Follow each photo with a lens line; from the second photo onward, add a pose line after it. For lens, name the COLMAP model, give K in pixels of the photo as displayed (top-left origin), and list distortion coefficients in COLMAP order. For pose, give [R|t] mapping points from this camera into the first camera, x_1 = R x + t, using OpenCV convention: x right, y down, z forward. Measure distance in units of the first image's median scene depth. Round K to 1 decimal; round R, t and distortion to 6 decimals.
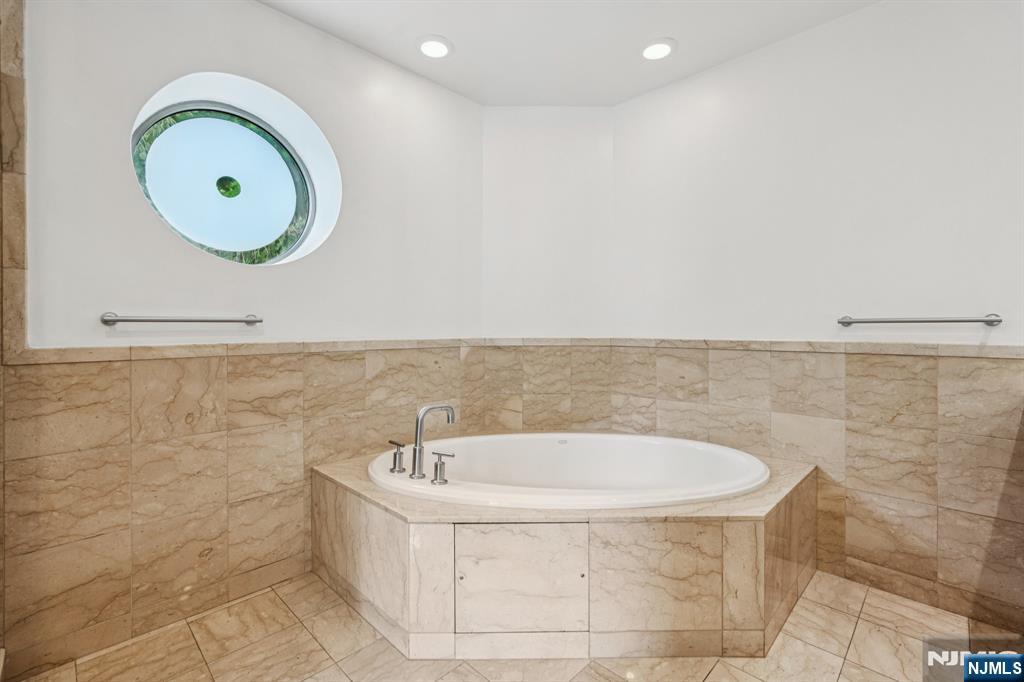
lens RADIAL K [[456.5, 0, 501.9], [0, 456.5, 324.9], [0, 0, 1]] dist [-0.011827, 0.006484]
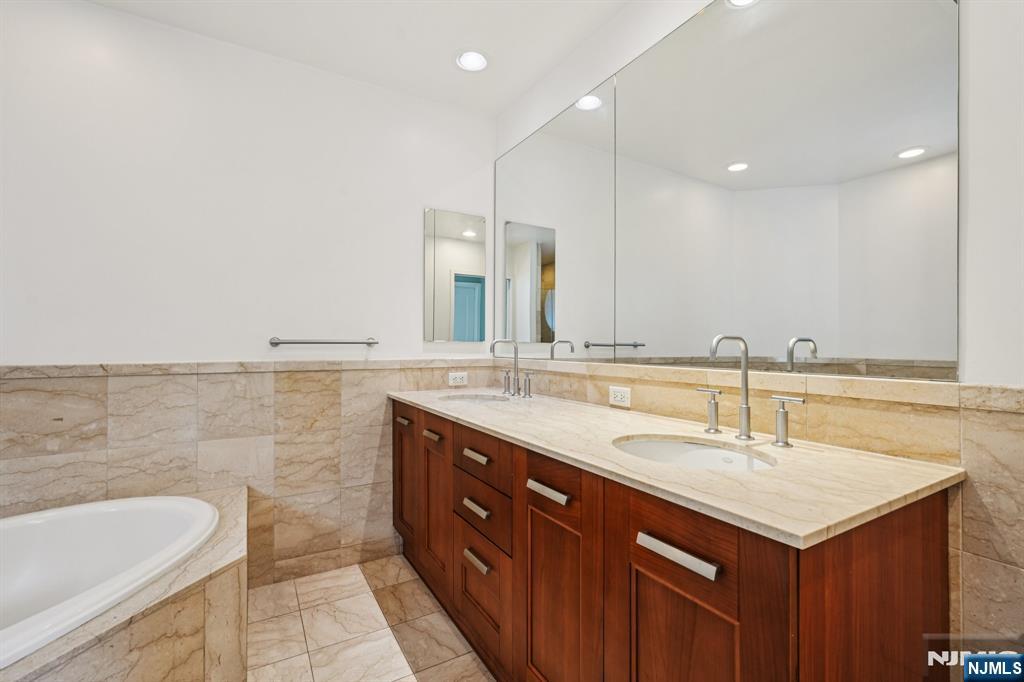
lens RADIAL K [[456.5, 0, 514.8], [0, 456.5, 341.4], [0, 0, 1]] dist [-0.011827, 0.006484]
pose [[0.248446, 0.006801, 0.968622, -0.125454], [-0.006064, 0.999967, -0.005466, -0.005930], [-0.968627, -0.004515, 0.248479, 0.172300]]
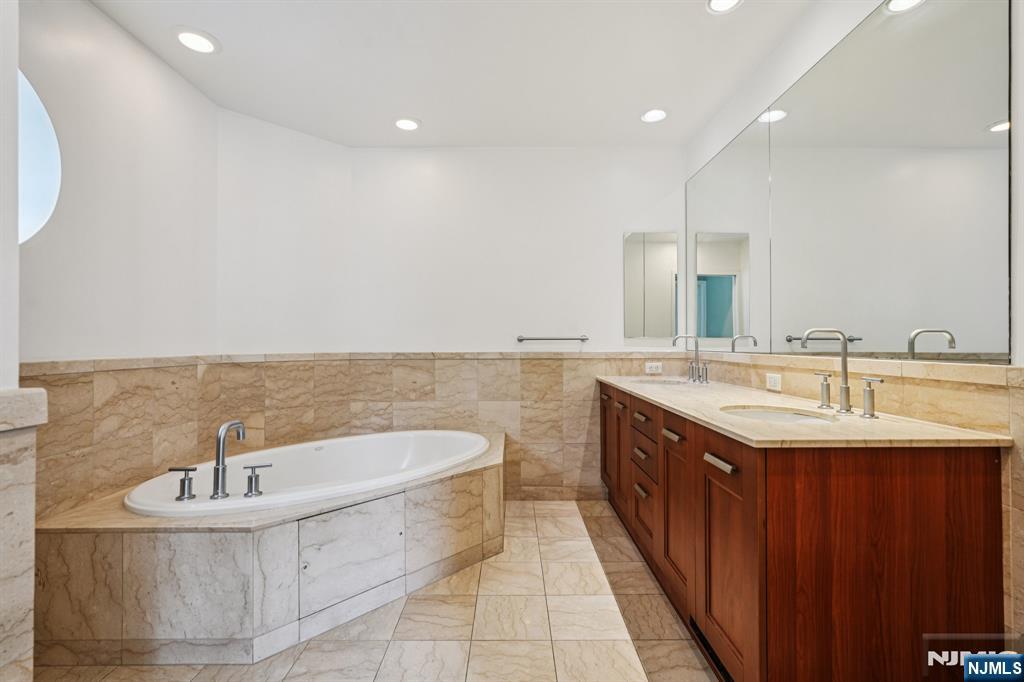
lens RADIAL K [[456.5, 0, 496.4], [0, 456.5, 338.3], [0, 0, 1]] dist [-0.011827, 0.006484]
pose [[0.728262, 0.004887, 0.685282, -0.363320], [-0.000320, 0.999977, -0.006791, 0.001355], [-0.685299, 0.004726, 0.728247, -0.096094]]
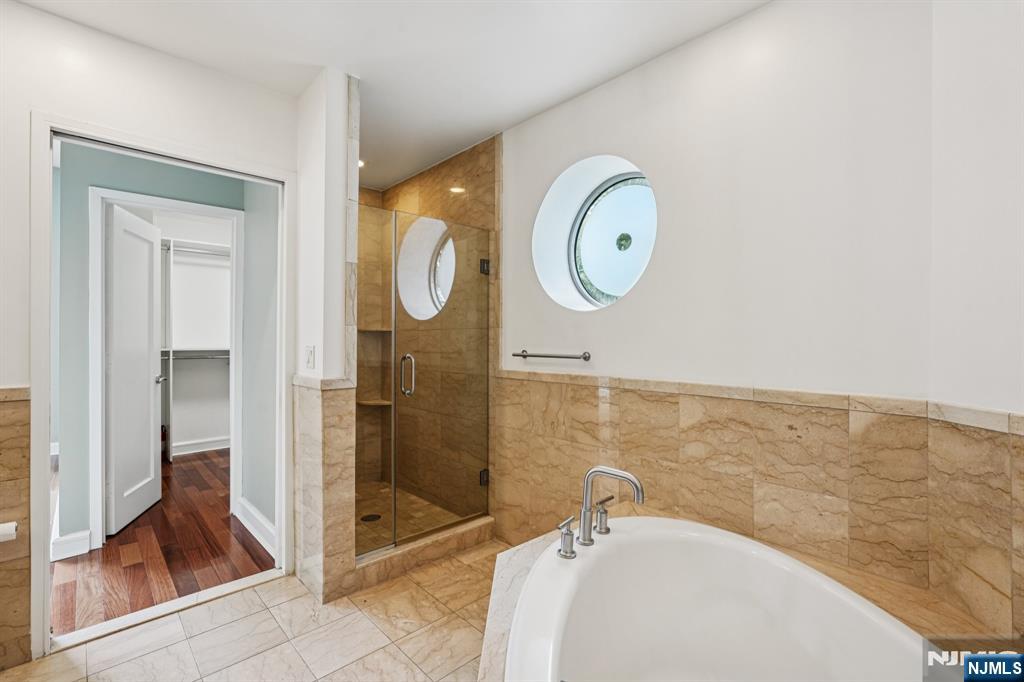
lens RADIAL K [[456.5, 0, 516.0], [0, 456.5, 336.1], [0, 0, 1]] dist [-0.011827, 0.006484]
pose [[-0.018394, -0.004433, -0.999821, 0.623177], [0.004090, 0.999981, -0.004509, -0.055713], [0.999822, -0.004172, -0.018375, 0.776133]]
